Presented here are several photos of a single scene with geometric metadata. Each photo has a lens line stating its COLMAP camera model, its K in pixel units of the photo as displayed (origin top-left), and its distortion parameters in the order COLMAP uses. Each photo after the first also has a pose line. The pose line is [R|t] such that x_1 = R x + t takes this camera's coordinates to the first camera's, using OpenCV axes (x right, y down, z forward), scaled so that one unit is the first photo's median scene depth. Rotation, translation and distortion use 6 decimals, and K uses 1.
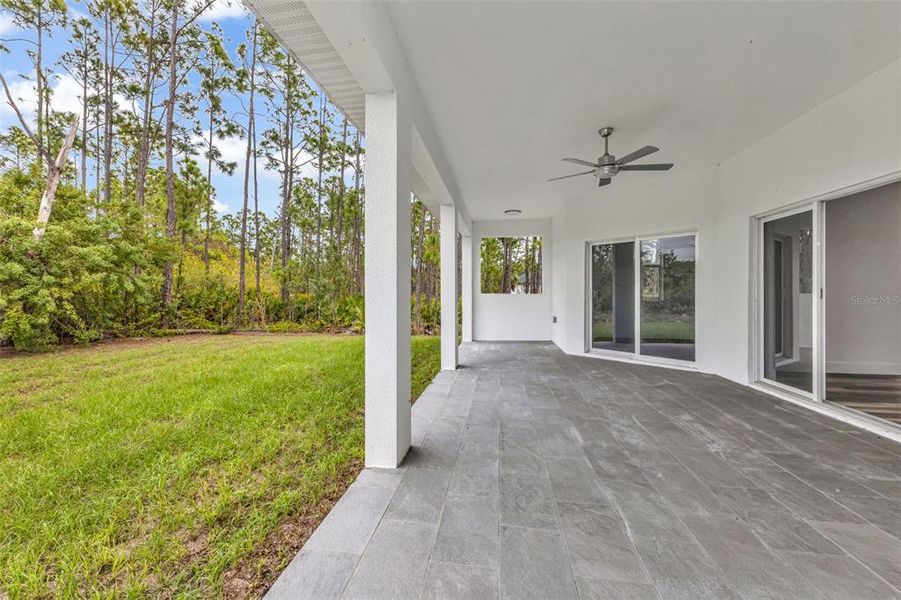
lens RADIAL K [[404.4, 0, 448.8], [0, 404.4, 293.9], [0, 0, 1]] dist [0.009158, -0.004949]
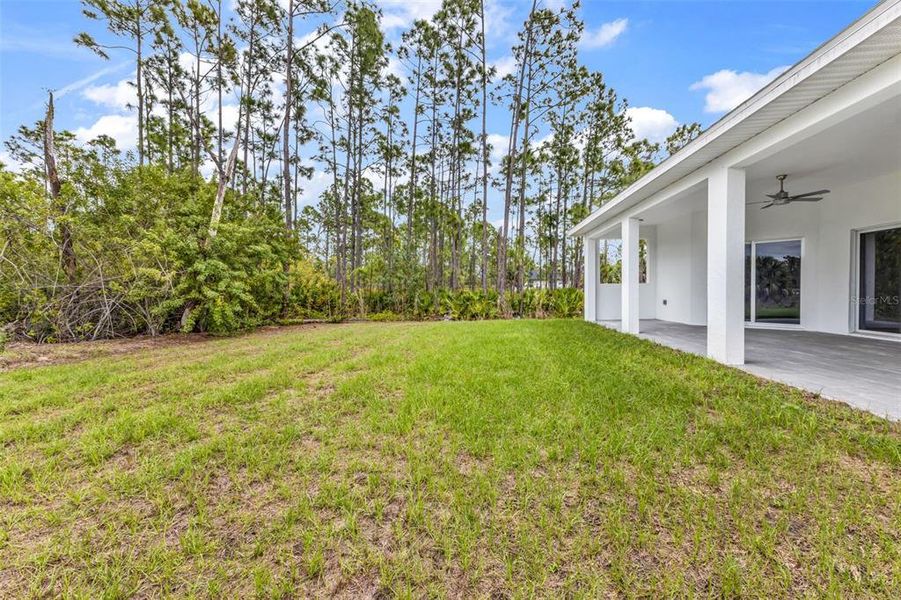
lens RADIAL K [[404.4, 0, 451.2], [0, 404.4, 299.4], [0, 0, 1]] dist [0.009158, -0.004949]
pose [[0.994837, -0.011178, 0.100867, -0.338451], [0.009228, 0.999762, 0.019778, 0.013293], [-0.101064, -0.018745, 0.994703, -0.150437]]
